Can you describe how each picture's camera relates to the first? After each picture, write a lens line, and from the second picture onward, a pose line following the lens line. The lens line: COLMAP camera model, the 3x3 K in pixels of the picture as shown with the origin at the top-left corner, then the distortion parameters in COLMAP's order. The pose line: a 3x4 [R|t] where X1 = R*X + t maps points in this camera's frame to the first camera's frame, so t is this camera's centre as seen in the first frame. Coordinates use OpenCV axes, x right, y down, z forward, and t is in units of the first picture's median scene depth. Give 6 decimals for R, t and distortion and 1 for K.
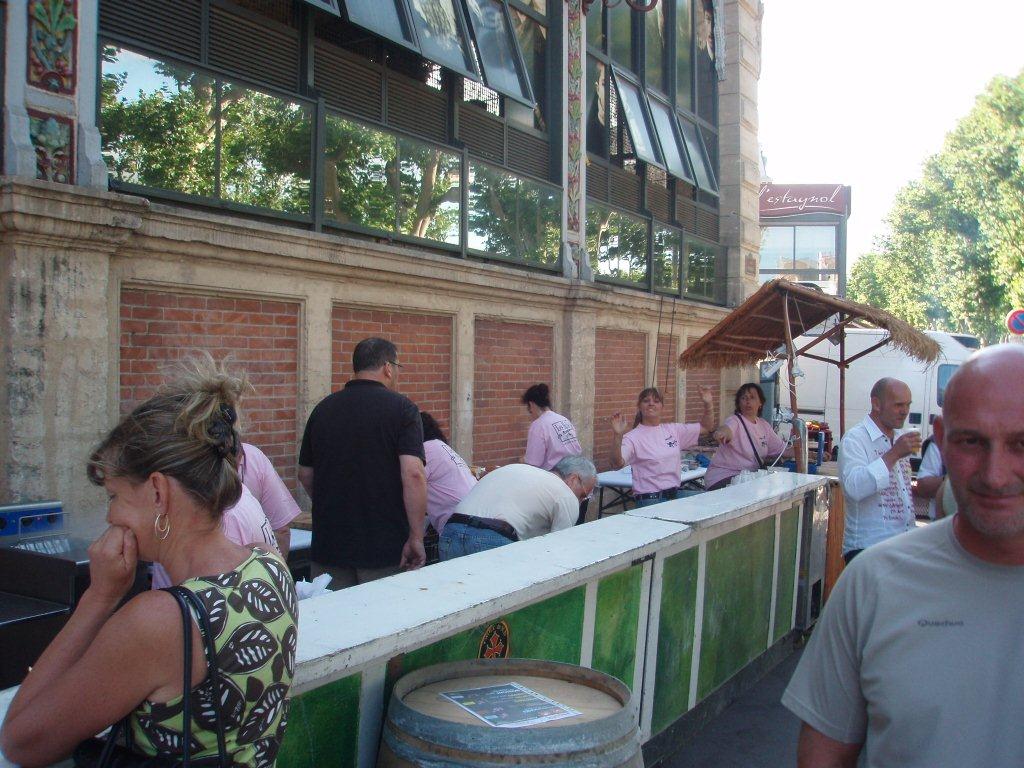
lens RADIAL K [[1064.0, 0, 503.7], [0, 1064.0, 374.4], [0, 0, 1]] dist [-0.105764, 0.000000]
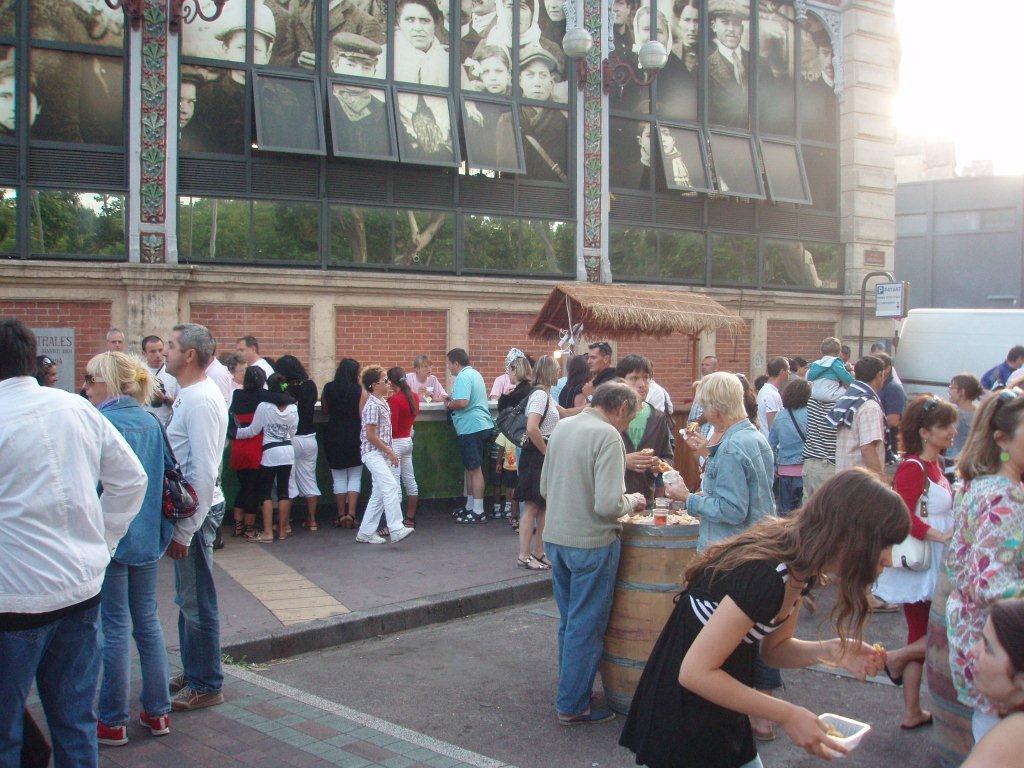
lens RADIAL K [[1064.0, 0, 513.2], [0, 1064.0, 392.7], [0, 0, 1]] dist [-0.105764, 0.000000]
pose [[0.843583, 0.016888, -0.536733, 0.954626], [-0.001932, 0.999594, 0.028415, 0.026350], [0.536995, -0.022933, 0.843273, -0.357321]]
